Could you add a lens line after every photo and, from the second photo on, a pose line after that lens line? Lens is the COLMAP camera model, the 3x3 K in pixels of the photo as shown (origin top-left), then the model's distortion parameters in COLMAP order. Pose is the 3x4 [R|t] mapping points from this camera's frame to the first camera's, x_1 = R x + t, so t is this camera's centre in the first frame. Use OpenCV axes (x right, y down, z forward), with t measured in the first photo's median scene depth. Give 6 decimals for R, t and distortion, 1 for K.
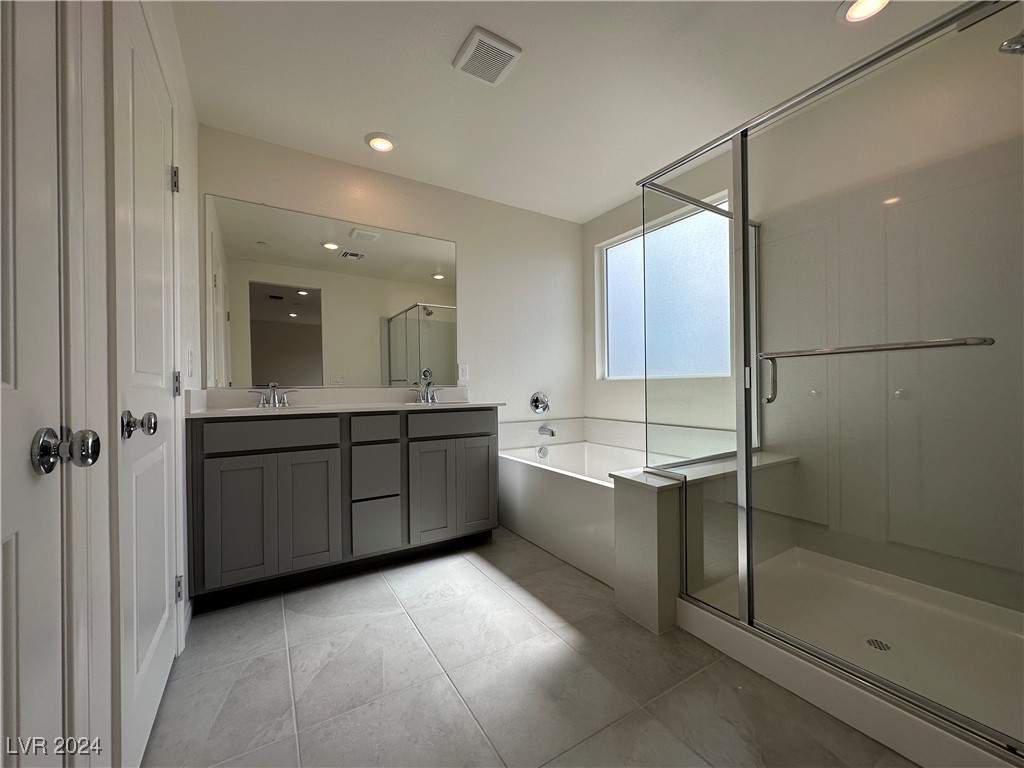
lens RADIAL K [[407.5, 0, 511.8], [0, 407.5, 386.4], [0, 0, 1]] dist [-0.002865, 0.001074]
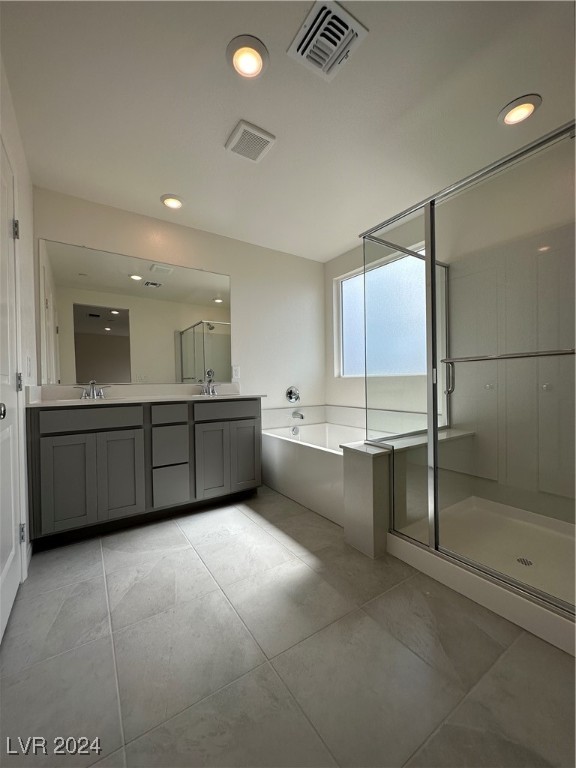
lens RADIAL K [[305.6, 0, 287.2], [0, 305.6, 385.4], [0, 0, 1]] dist [-0.002865, 0.001074]
pose [[0.999315, -0.003593, 0.036829, 0.021765], [0.003235, 0.999947, 0.009782, -0.001166], [-0.036862, -0.009656, 0.999274, -0.033975]]
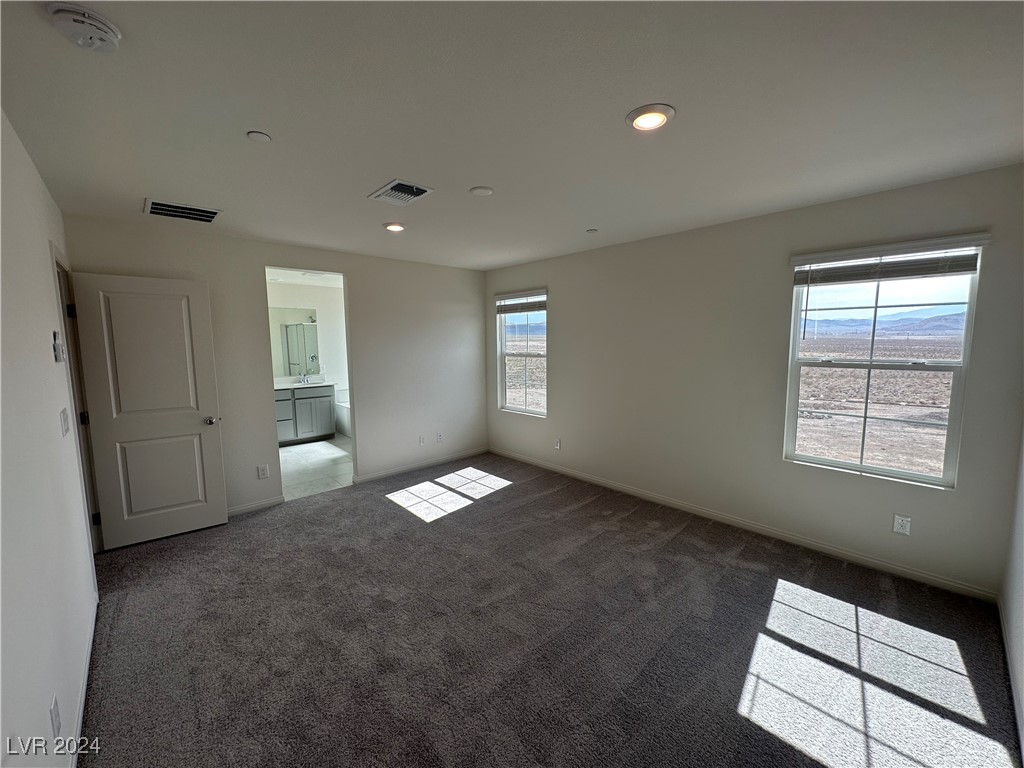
lens RADIAL K [[407.5, 0, 517.1], [0, 407.5, 382.1], [0, 0, 1]] dist [-0.002865, 0.001074]
pose [[0.979219, -0.015998, 0.202176, 0.771934], [-0.005452, 0.994448, 0.105092, -0.326641], [-0.202734, -0.104010, 0.973694, -2.295140]]
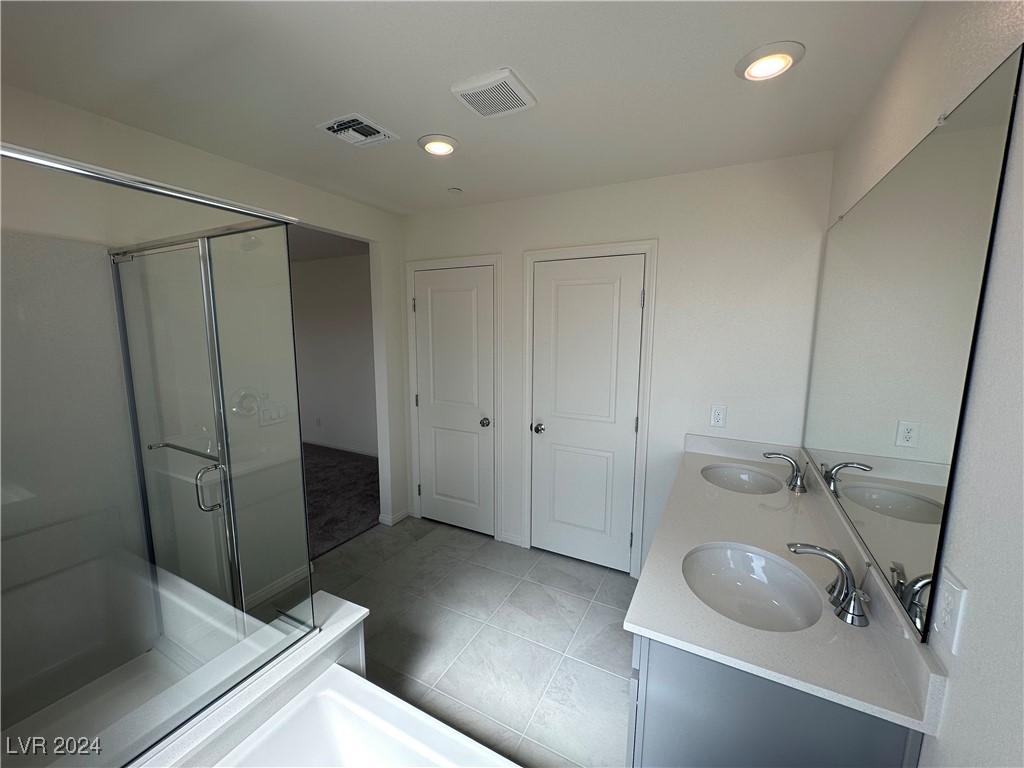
lens RADIAL K [[407.5, 0, 515.1], [0, 407.5, 385.5], [0, 0, 1]] dist [-0.002865, 0.001074]
pose [[-0.862983, 0.076096, -0.499469, 0.351207], [0.010962, 0.991180, 0.132070, -0.323264], [0.505113, 0.108499, -0.856206, 1.766387]]
